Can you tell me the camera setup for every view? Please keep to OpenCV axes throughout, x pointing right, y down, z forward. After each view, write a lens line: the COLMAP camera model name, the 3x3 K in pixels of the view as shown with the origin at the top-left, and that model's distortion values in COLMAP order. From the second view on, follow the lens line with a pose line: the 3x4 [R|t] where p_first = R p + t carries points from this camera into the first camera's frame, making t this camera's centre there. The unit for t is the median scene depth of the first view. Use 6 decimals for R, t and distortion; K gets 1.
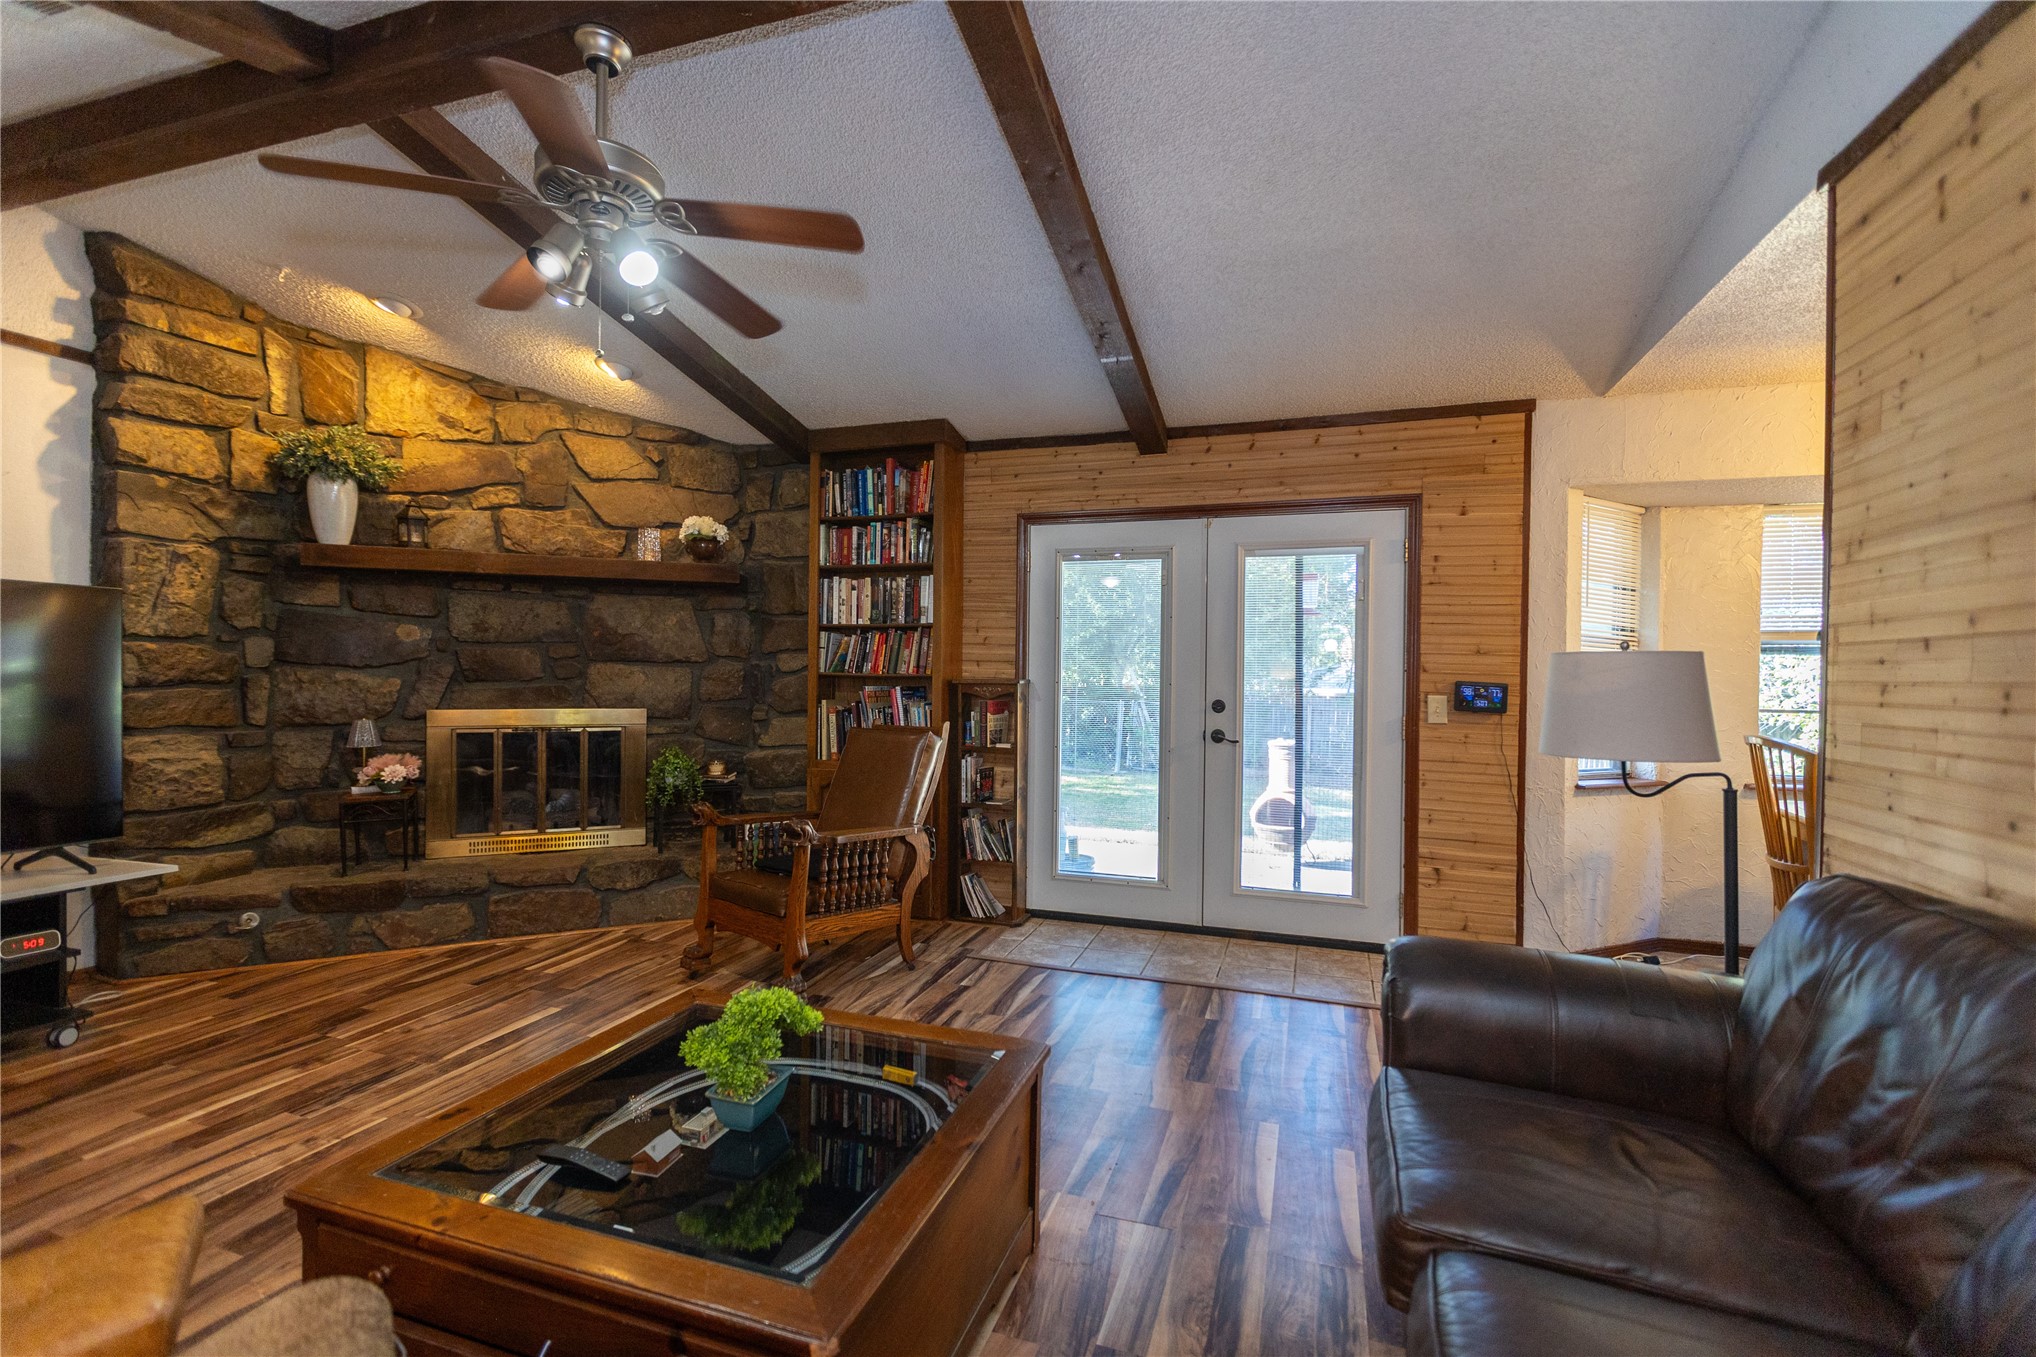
lens RADIAL K [[896.8, 0, 1013.7], [0, 896.8, 675.5], [0, 0, 1]] dist [0.002541, -0.000420]
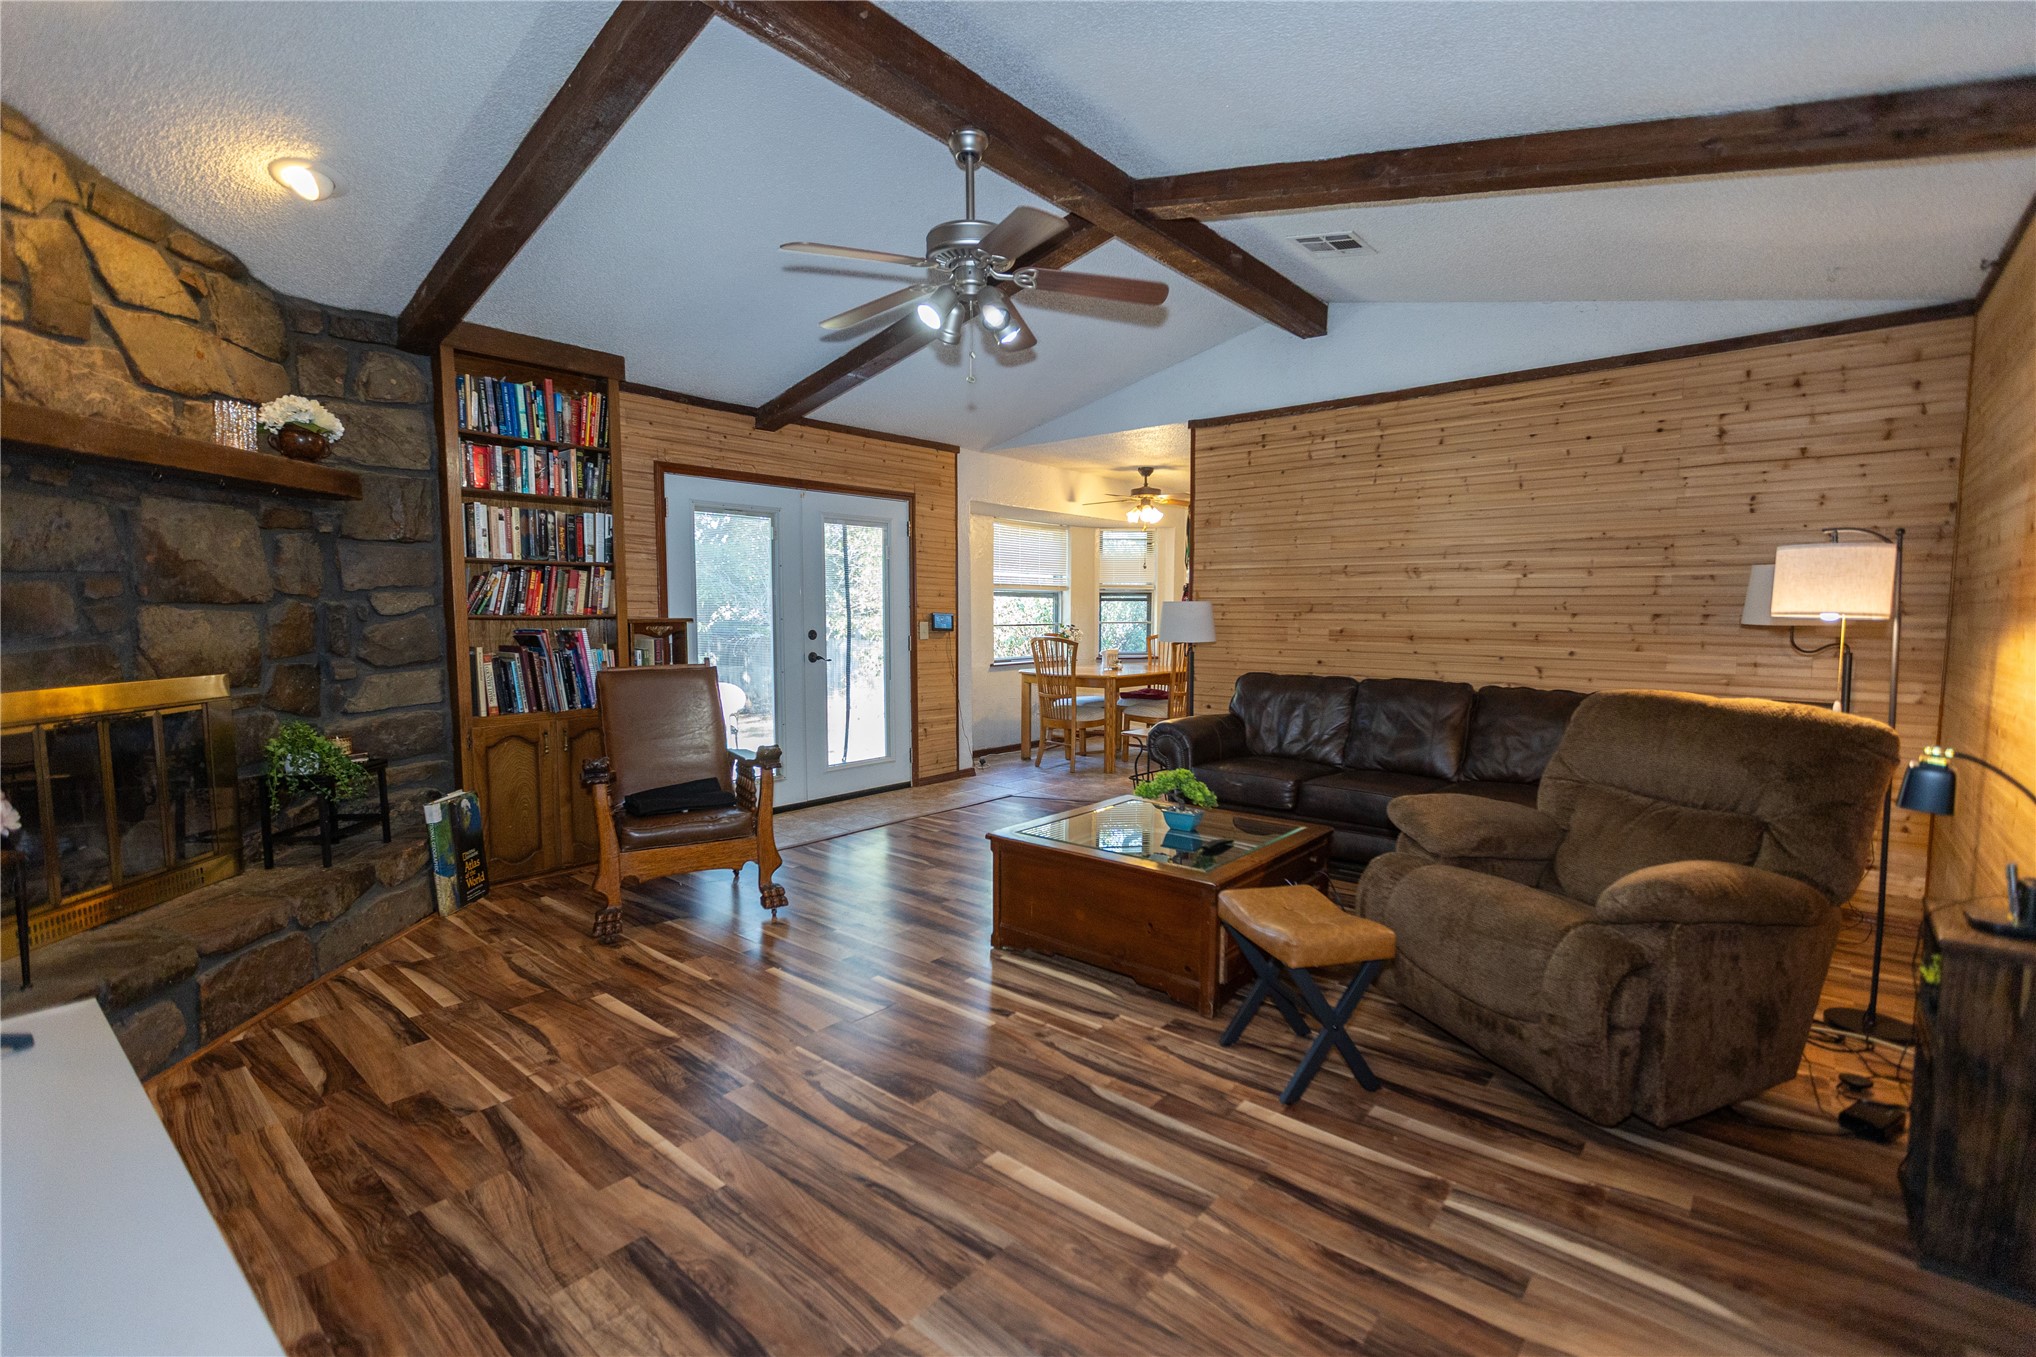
lens RADIAL K [[896.8, 0, 1017.3], [0, 896.8, 678.3], [0, 0, 1]] dist [0.002541, -0.000420]
pose [[0.378345, -0.083511, 0.921890, -0.915146], [0.008953, 0.996206, 0.086569, -0.014177], [-0.925621, -0.024500, 0.377658, 0.226680]]
